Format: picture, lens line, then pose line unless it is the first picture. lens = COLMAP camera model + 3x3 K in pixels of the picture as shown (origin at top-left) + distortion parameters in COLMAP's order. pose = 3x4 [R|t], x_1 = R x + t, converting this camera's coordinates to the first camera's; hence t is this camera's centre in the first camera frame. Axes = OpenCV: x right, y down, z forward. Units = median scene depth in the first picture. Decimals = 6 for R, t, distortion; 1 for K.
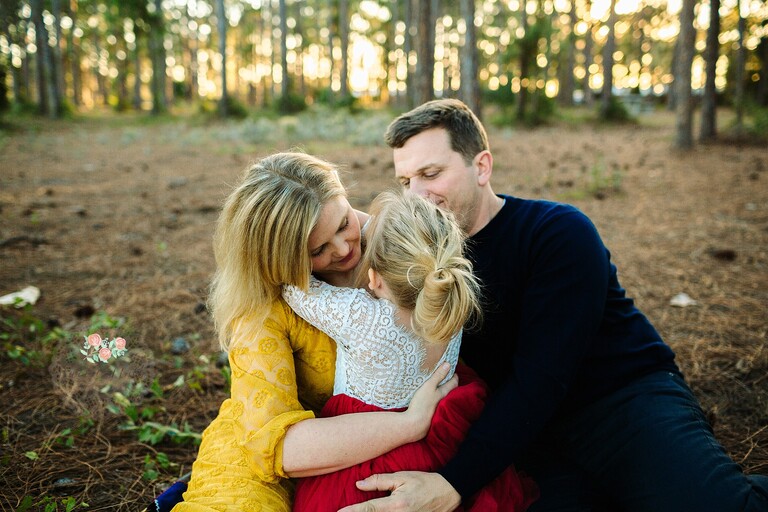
lens RADIAL K [[733.2, 0, 380.8], [0, 733.2, 256.1], [0, 0, 1]] dist [-0.072188, 0.048652]
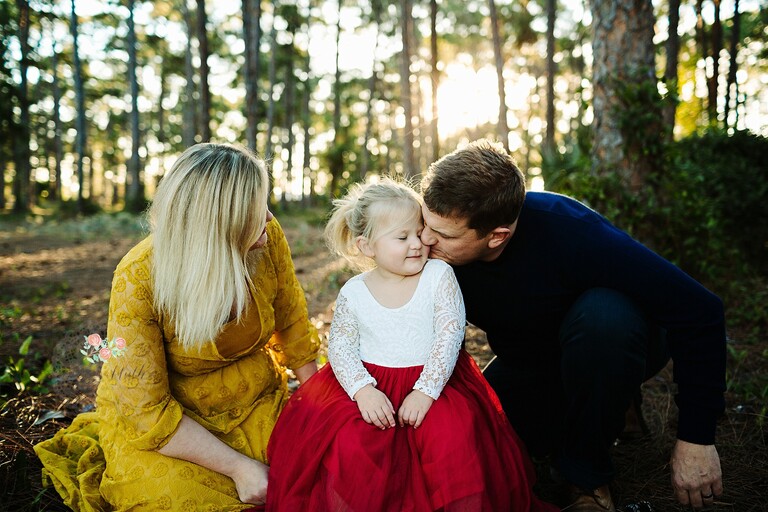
lens RADIAL K [[733.2, 0, 380.8], [0, 733.2, 256.1], [0, 0, 1]] dist [-0.072188, 0.048652]
pose [[0.985769, 0.000578, 0.168106, 0.051631], [0.022873, 0.990233, -0.137533, 0.035215], [-0.166544, 0.139421, 0.976127, -0.153773]]
